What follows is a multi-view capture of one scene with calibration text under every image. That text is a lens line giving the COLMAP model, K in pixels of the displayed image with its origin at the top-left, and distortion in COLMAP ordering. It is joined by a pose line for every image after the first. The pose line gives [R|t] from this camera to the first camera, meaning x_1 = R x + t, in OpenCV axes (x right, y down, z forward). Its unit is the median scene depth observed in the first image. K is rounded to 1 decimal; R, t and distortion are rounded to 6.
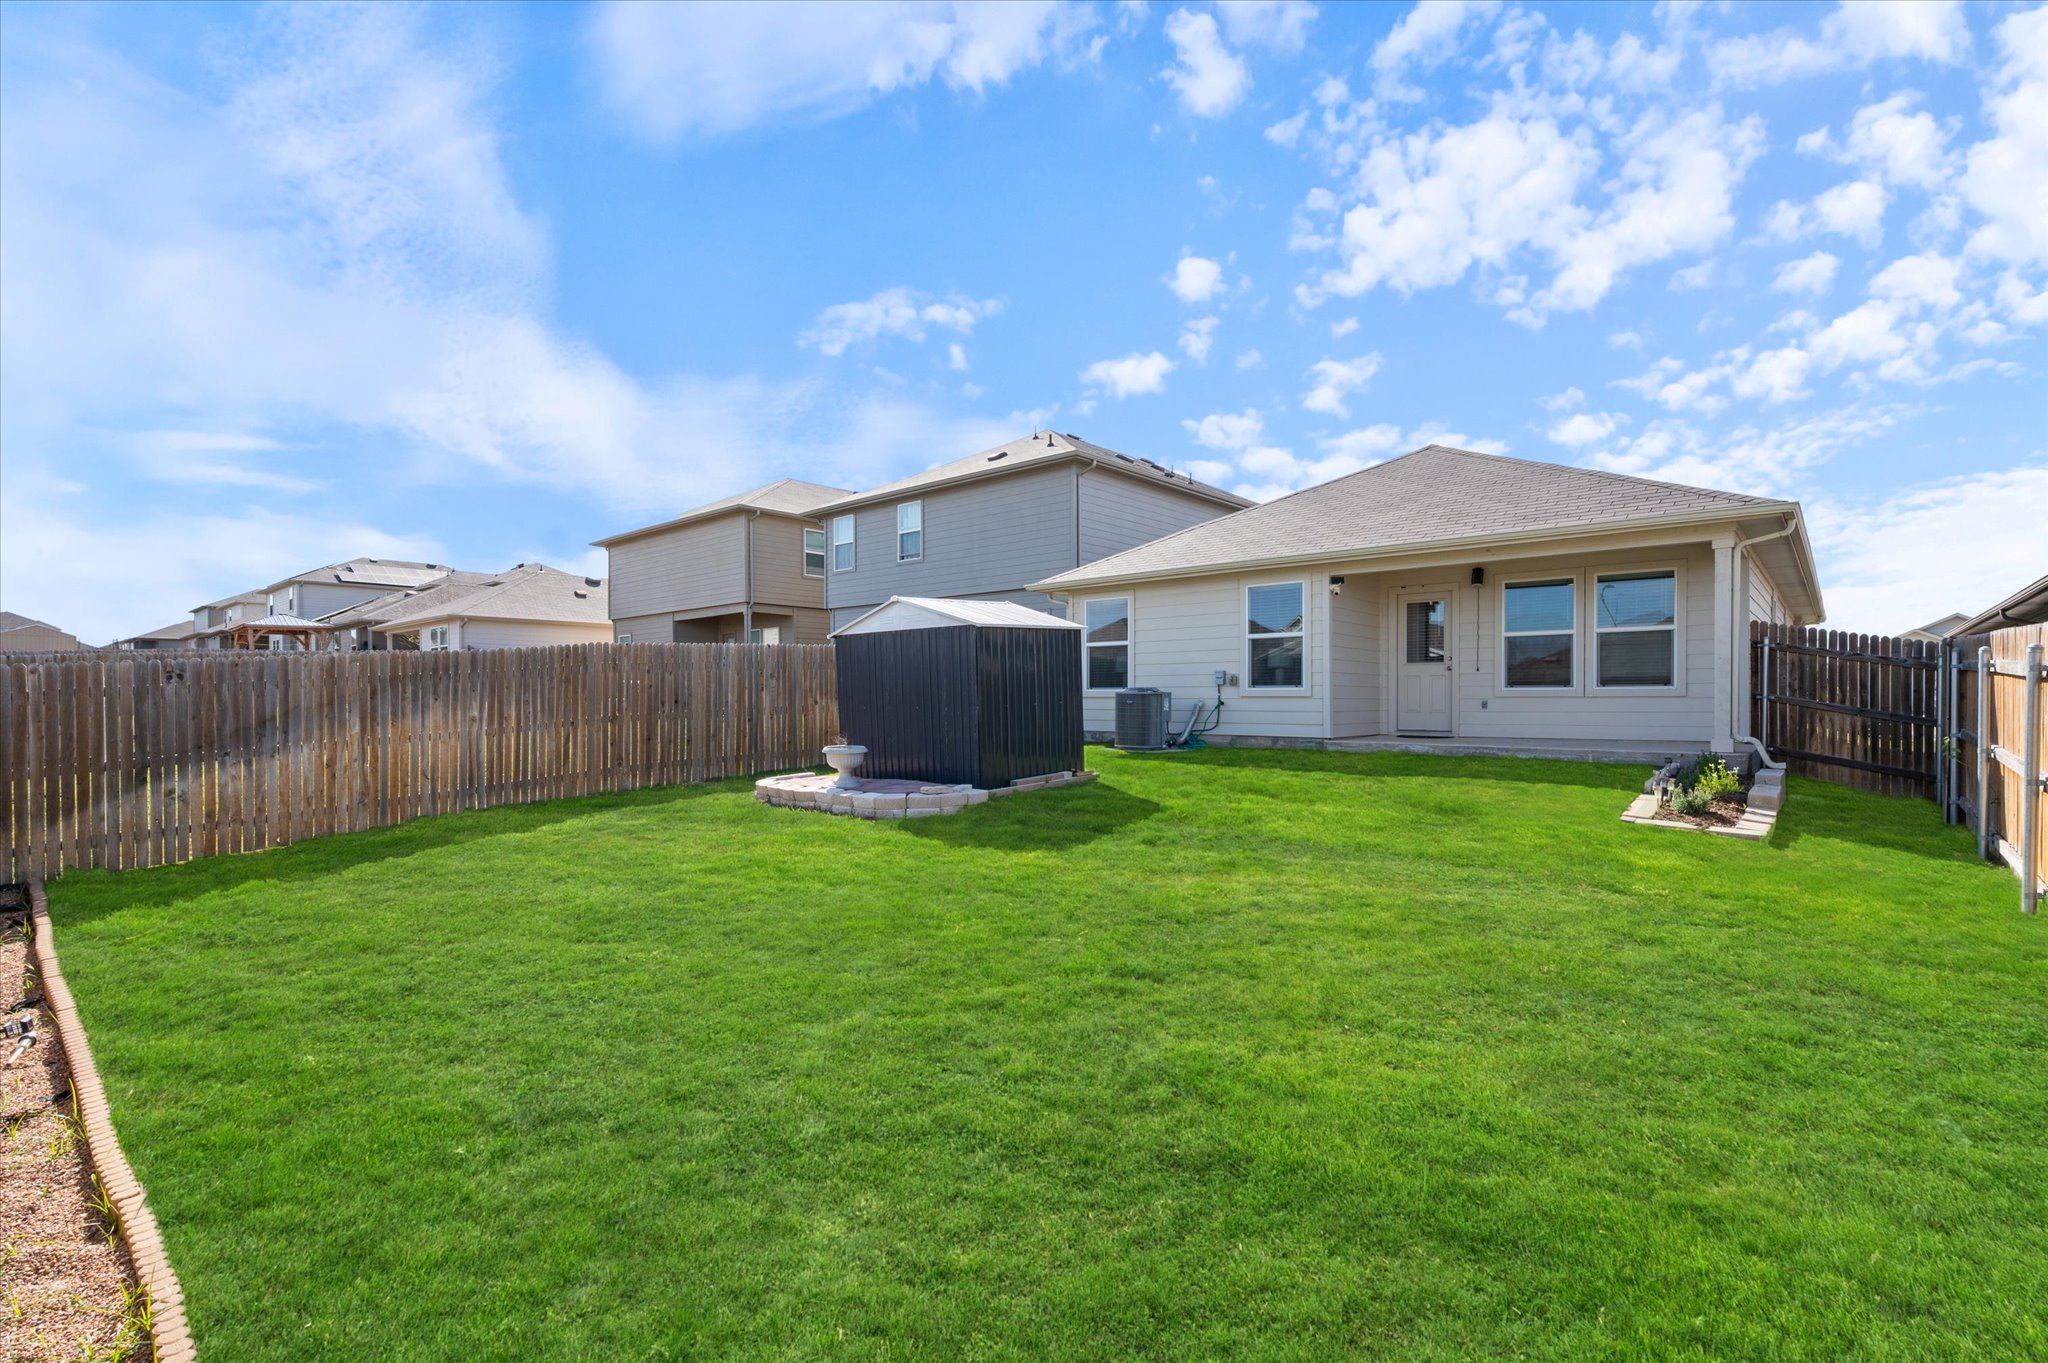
lens RADIAL K [[936.1, 0, 1025.2], [0, 936.1, 701.1], [0, 0, 1]] dist [-0.000061, 0.000088]
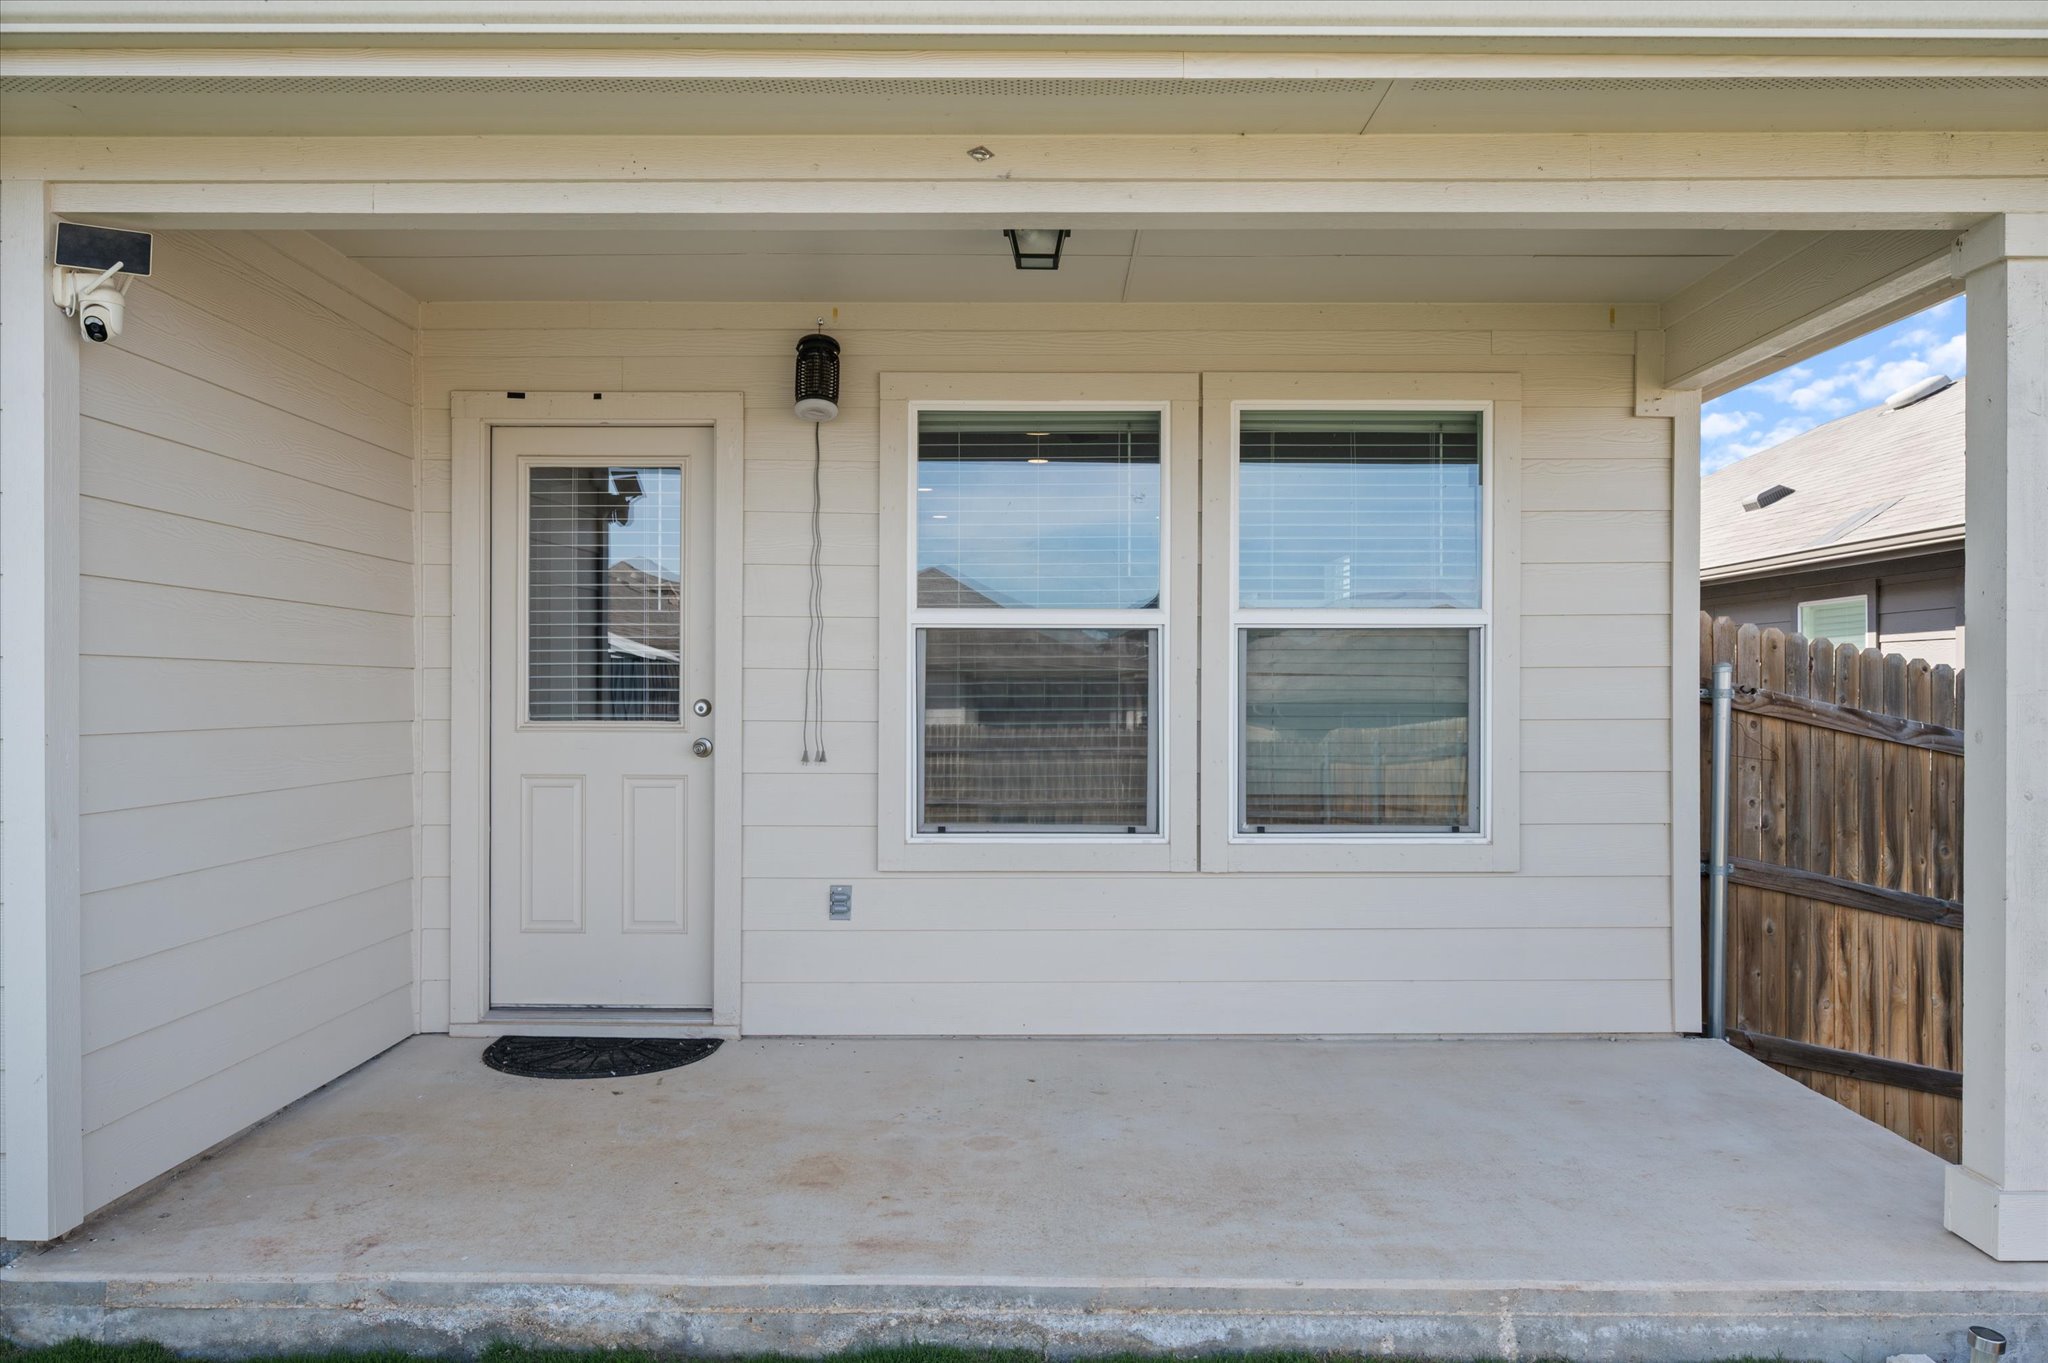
lens RADIAL K [[1450.0, 0, 1024.0], [0, 1450.0, 681.5], [0, 0, 1]] dist [-0.001291, -0.000110]
pose [[0.757272, 0.004911, 0.653081, 0.281629], [-0.002104, 0.999985, -0.005079, -0.052339], [-0.653096, 0.002472, 0.757271, 0.686033]]
